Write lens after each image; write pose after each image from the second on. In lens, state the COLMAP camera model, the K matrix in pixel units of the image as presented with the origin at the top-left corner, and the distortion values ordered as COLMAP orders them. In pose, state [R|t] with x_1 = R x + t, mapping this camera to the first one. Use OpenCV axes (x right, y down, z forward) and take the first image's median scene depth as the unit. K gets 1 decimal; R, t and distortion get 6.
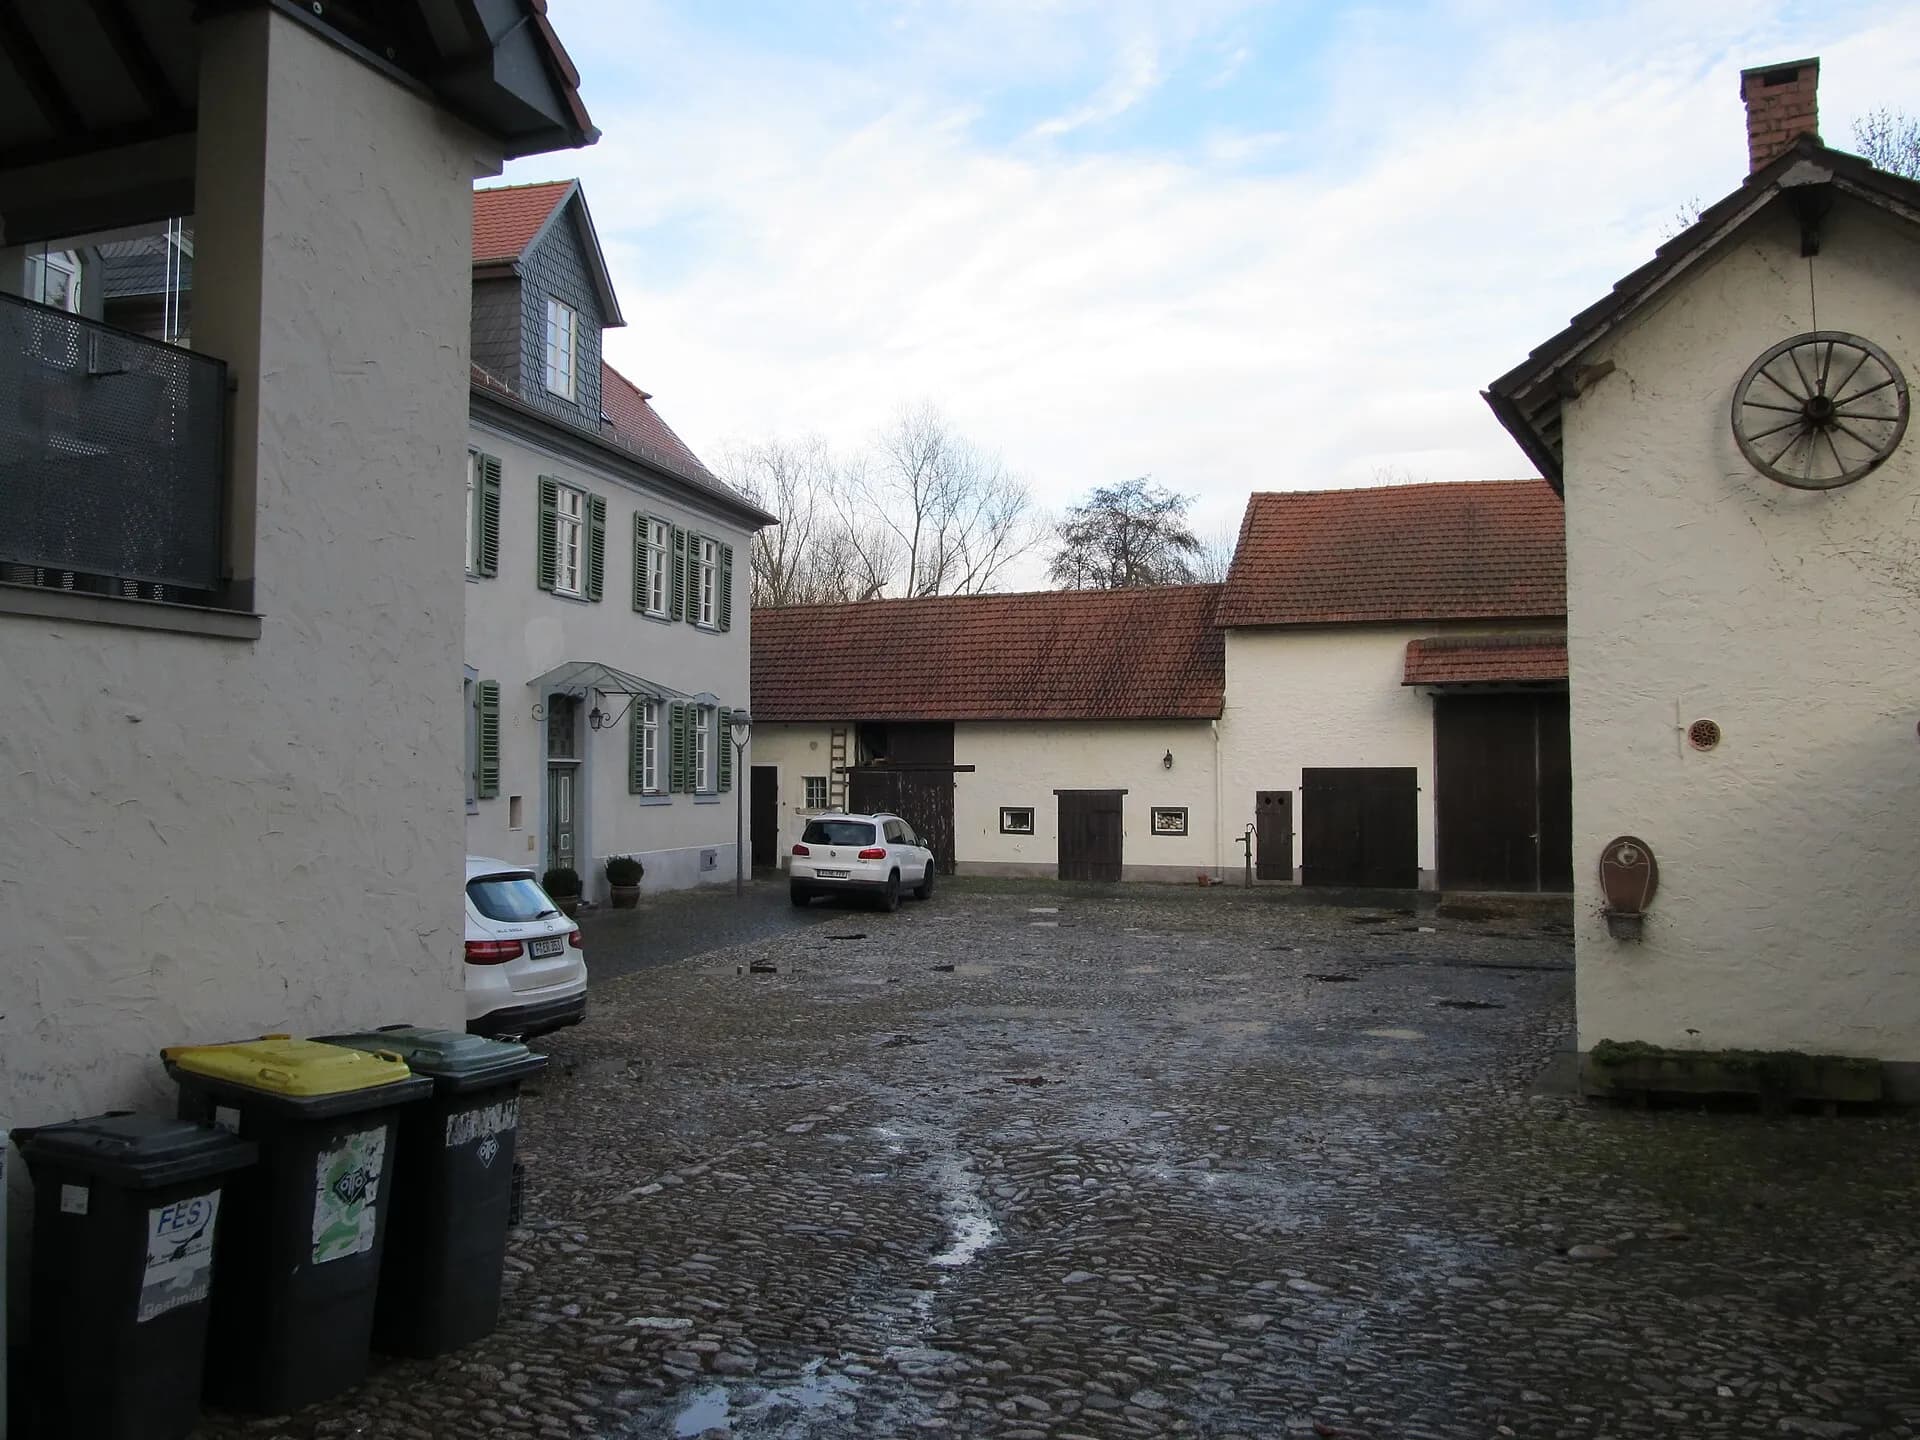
lens RADIAL K [[1586.9, 0, 957.8], [0, 1586.9, 716.5], [0, 0, 1]] dist [-0.082832, 0.037278]
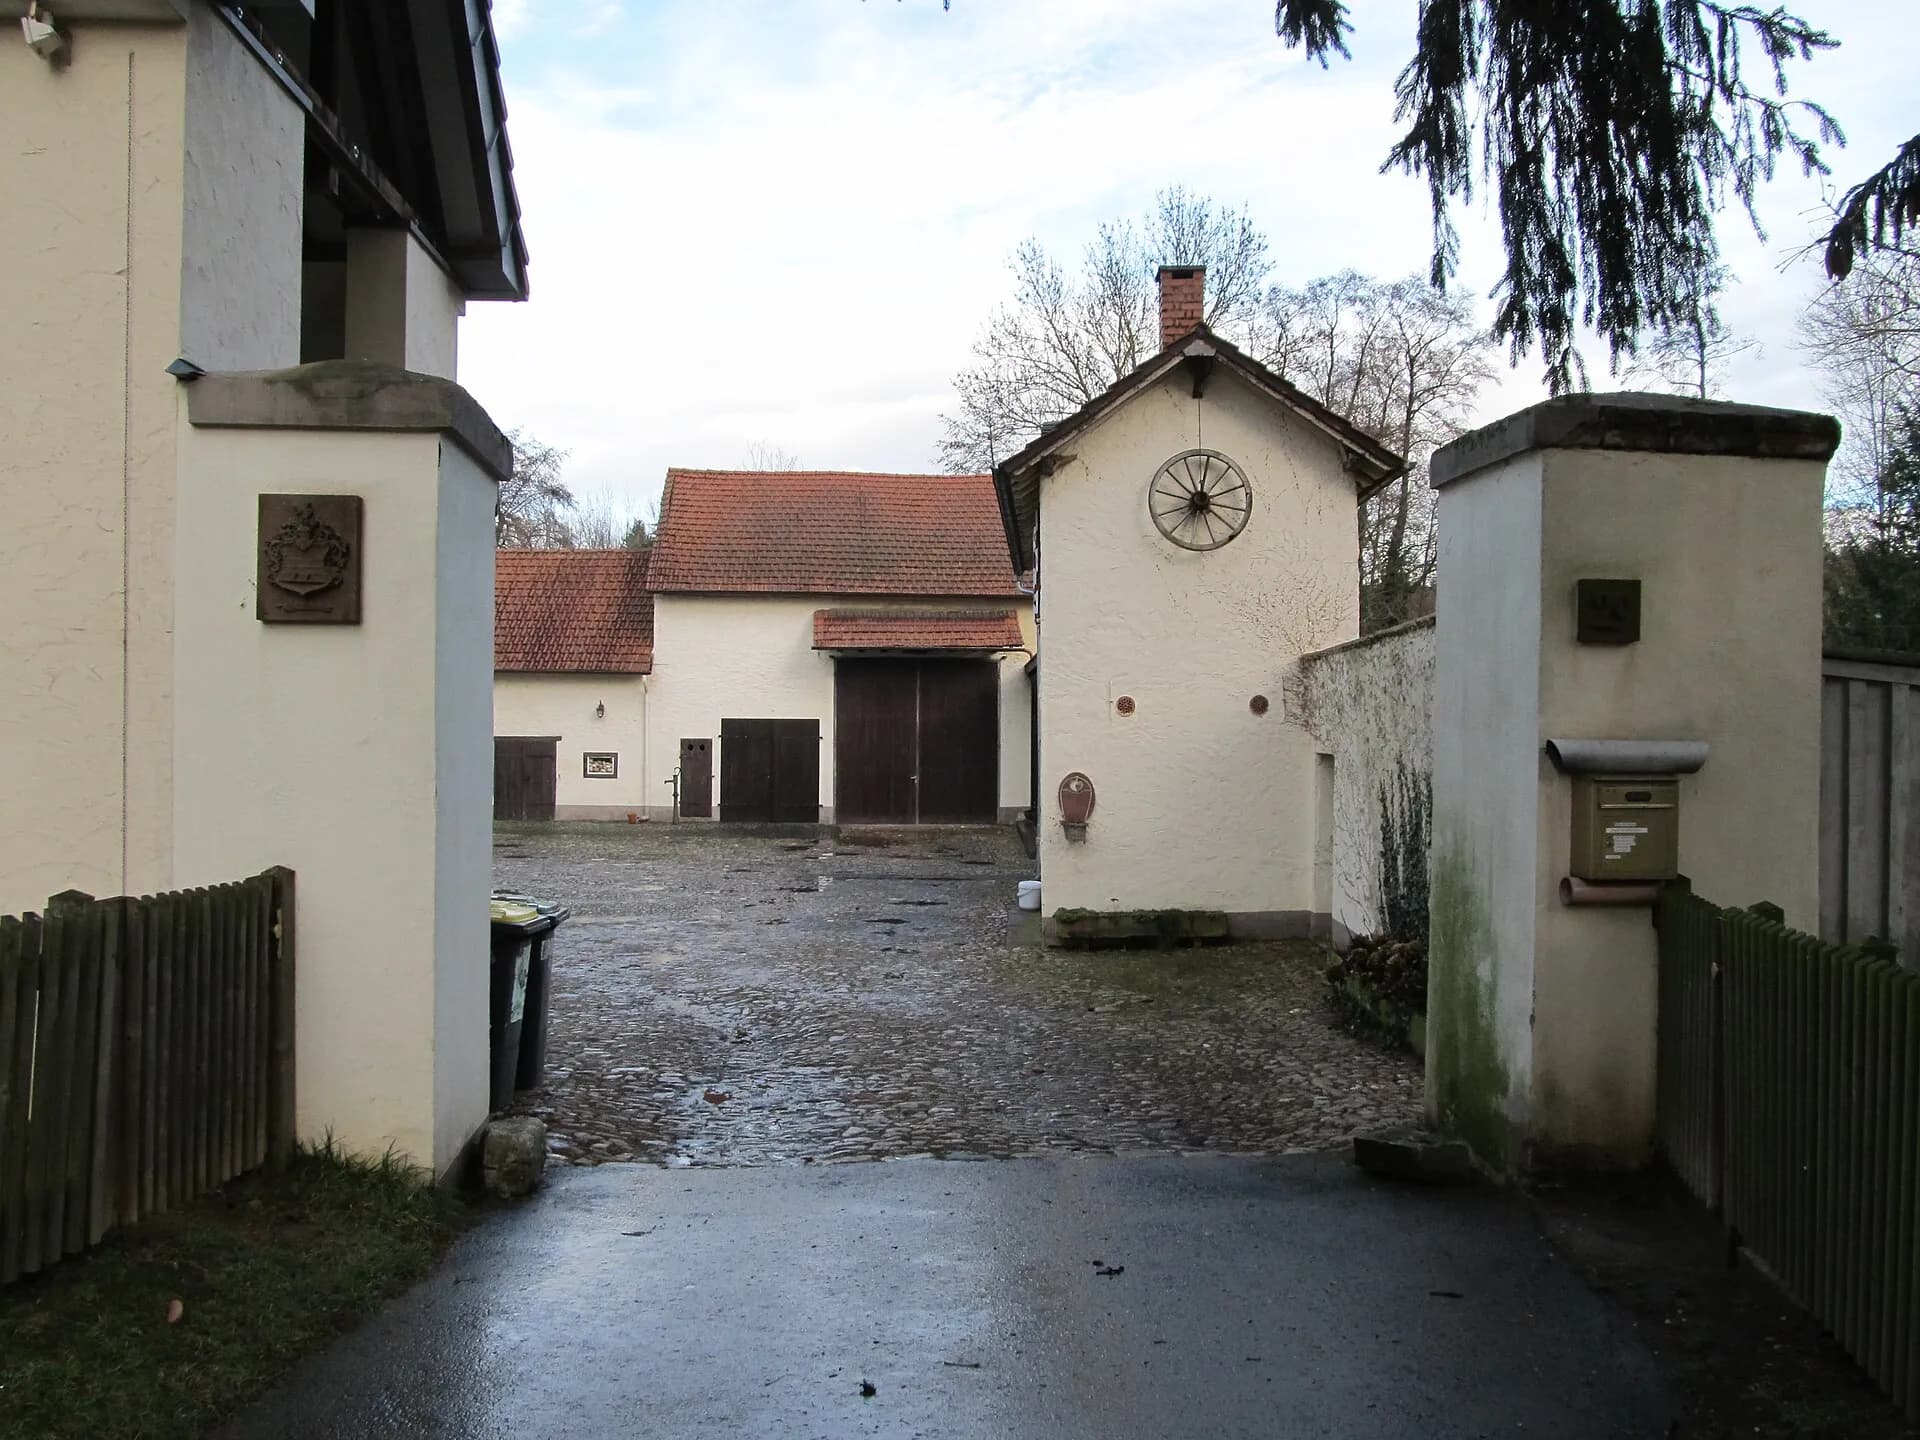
lens RADIAL K [[1586.9, 0, 962.6], [0, 1586.9, 717.1], [0, 0, 1]] dist [-0.082832, 0.037278]
pose [[0.909751, 0.009732, 0.415041, -0.101524], [-0.024017, 0.999285, 0.029213, -0.006238], [-0.414460, -0.036544, 0.909333, -0.113260]]
